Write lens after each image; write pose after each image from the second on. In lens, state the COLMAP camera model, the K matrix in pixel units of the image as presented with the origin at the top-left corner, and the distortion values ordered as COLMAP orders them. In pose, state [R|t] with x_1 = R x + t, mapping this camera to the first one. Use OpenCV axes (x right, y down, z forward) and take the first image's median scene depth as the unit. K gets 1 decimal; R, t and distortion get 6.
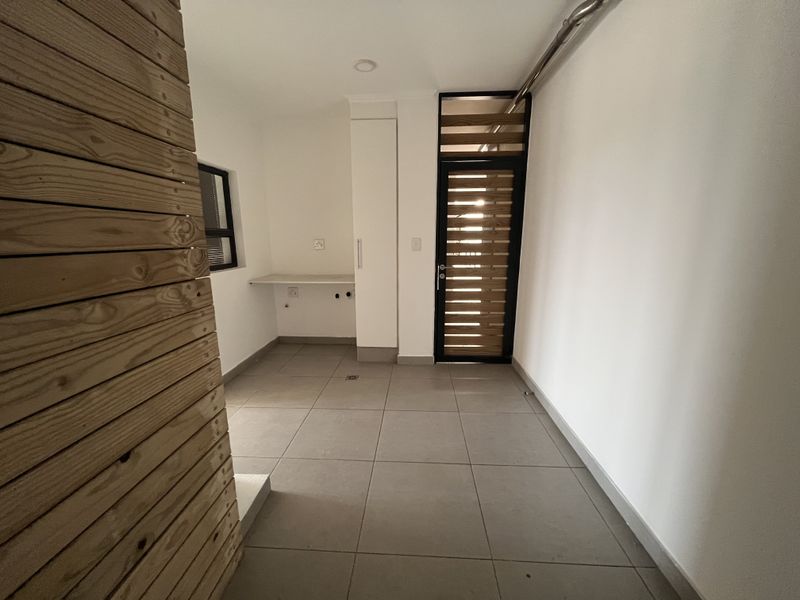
lens RADIAL K [[322.7, 0, 401.1], [0, 322.7, 302.1], [0, 0, 1]] dist [-0.001445, -0.000307]
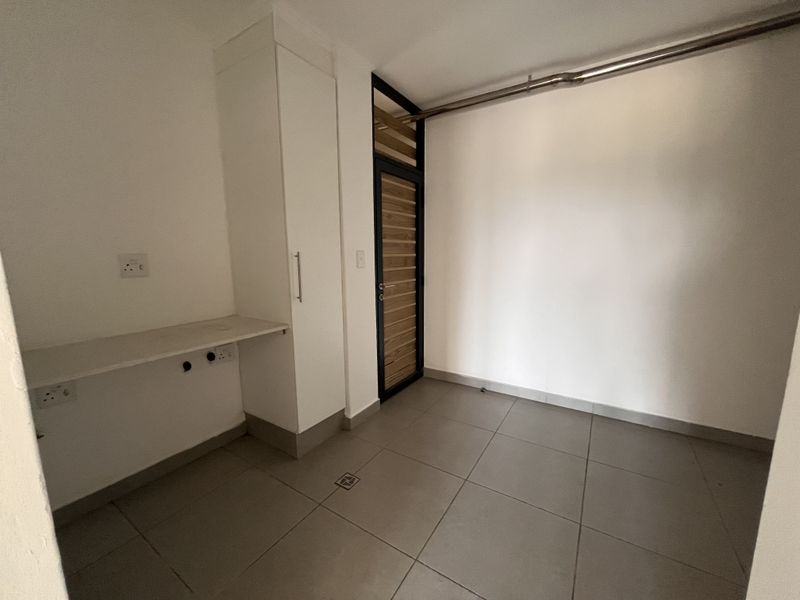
lens RADIAL K [[322.7, 0, 401.1], [0, 322.7, 302.1], [0, 0, 1]] dist [-0.001445, -0.000307]
pose [[0.495249, -0.126697, 0.859463, -0.536874], [0.182985, 0.982327, 0.039367, -0.088855], [-0.849261, 0.137772, 0.509680, 0.530650]]
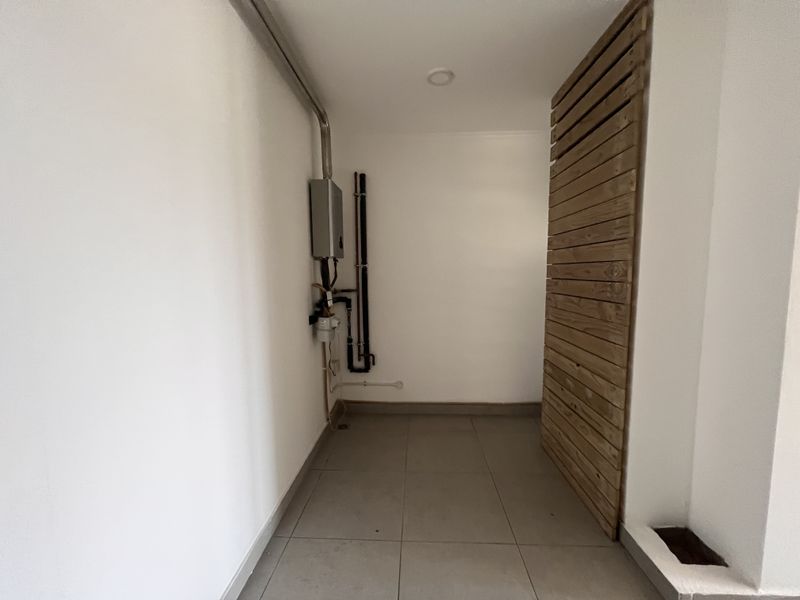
lens RADIAL K [[322.7, 0, 401.1], [0, 322.7, 302.1], [0, 0, 1]] dist [-0.001445, -0.000307]
pose [[-0.999879, 0.013729, -0.007310, 0.116332], [0.011044, 0.957602, 0.287883, -0.167386], [0.010953, 0.287768, -0.957638, 0.788239]]
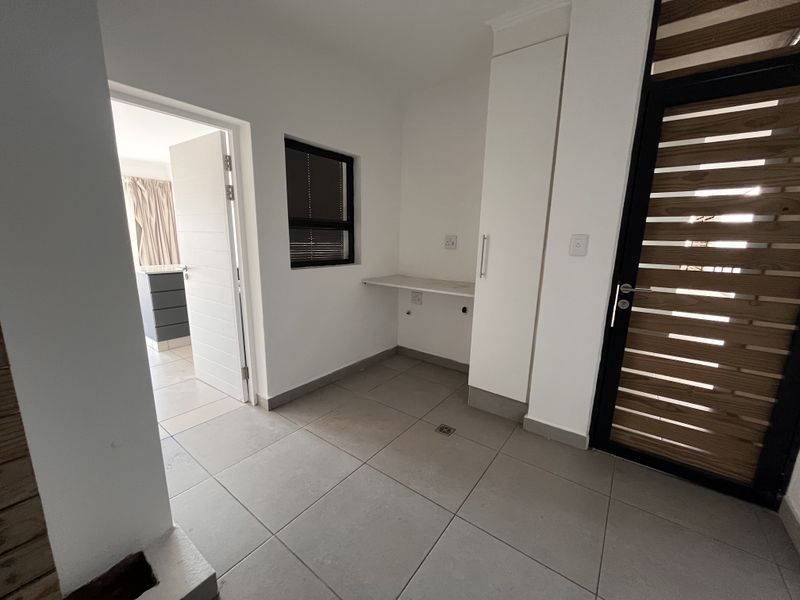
lens RADIAL K [[330.8, 0, 398.8], [0, 330.8, 302.6], [0, 0, 1]] dist [0.000670, 0.000024]
pose [[0.824044, 0.129487, -0.551530, 0.121174], [-0.128145, 0.990900, 0.041179, -0.056119], [0.551843, 0.036742, 0.833138, 0.308243]]
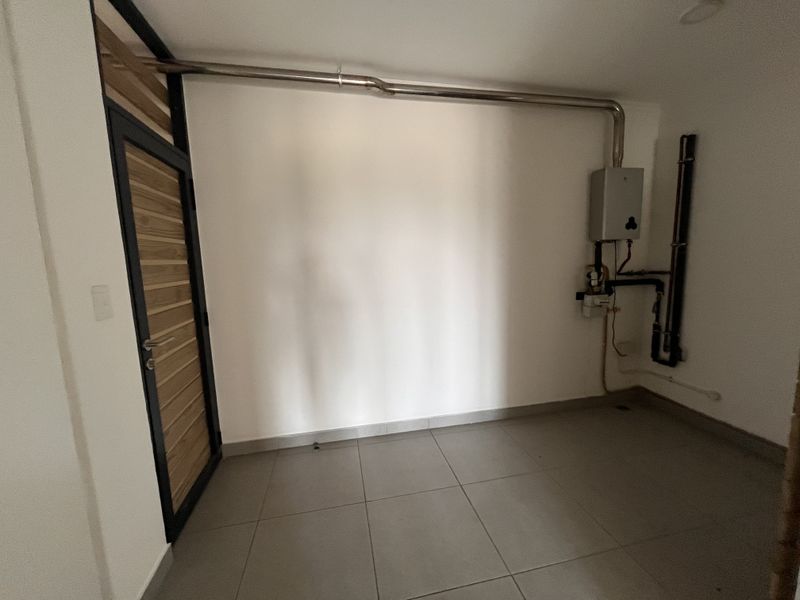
lens RADIAL K [[338.4, 0, 409.1], [0, 338.4, 305.4], [0, 0, 1]] dist [-0.002936, -0.000624]
pose [[-0.267367, -0.119838, 0.956114, -0.411963], [0.225076, 0.957022, 0.182892, -0.161195], [-0.936939, 0.264098, -0.228904, 0.731076]]
